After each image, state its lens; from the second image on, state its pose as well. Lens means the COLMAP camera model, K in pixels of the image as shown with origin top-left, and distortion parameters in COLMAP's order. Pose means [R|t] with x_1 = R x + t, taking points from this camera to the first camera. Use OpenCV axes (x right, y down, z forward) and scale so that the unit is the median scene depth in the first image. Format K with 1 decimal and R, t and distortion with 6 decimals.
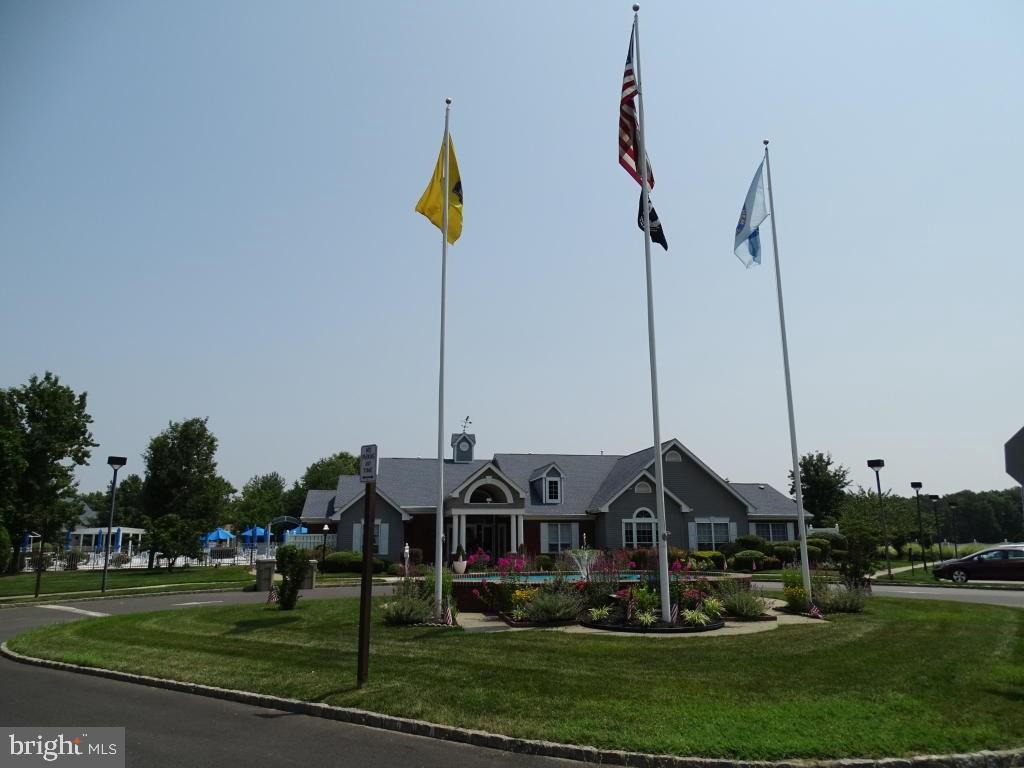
lens RADIAL K [[690.0, 0, 512.0], [0, 690.0, 384.0], [0, 0, 1]] dist [-0.028385, -0.000486]
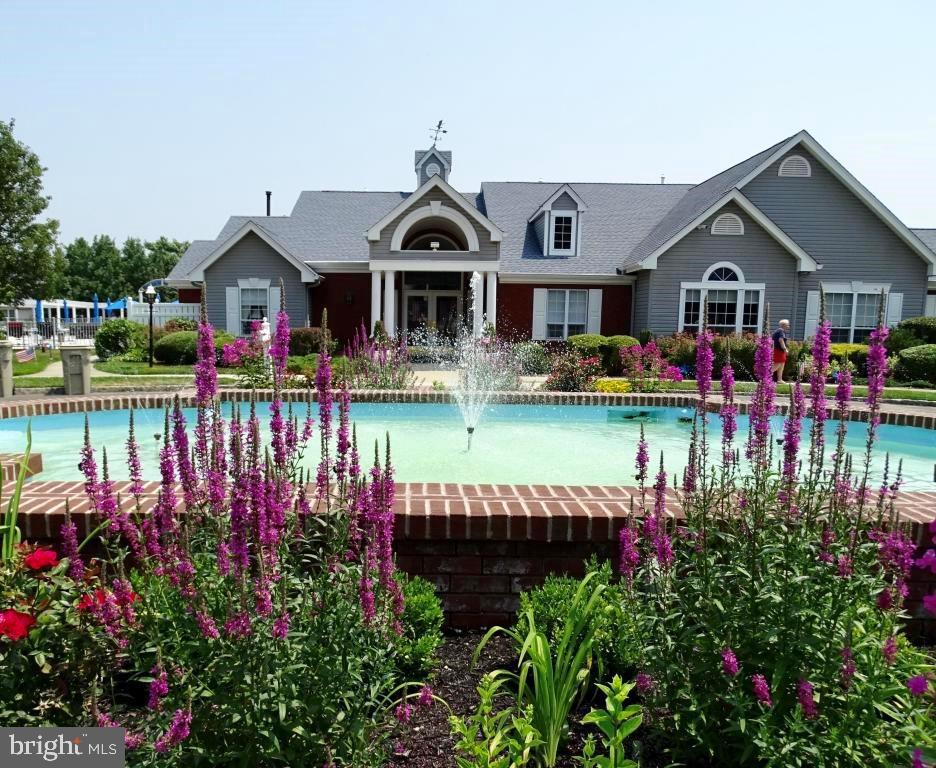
lens RADIAL K [[645.1, 0, 466.6], [0, 645.1, 404.2], [0, 0, 1]] dist [-0.001520, -0.001413]
pose [[0.982902, 0.039789, -0.179778, 0.086578], [0.023415, 0.941437, 0.336376, 0.109040], [0.182633, -0.334834, 0.924409, 0.454390]]
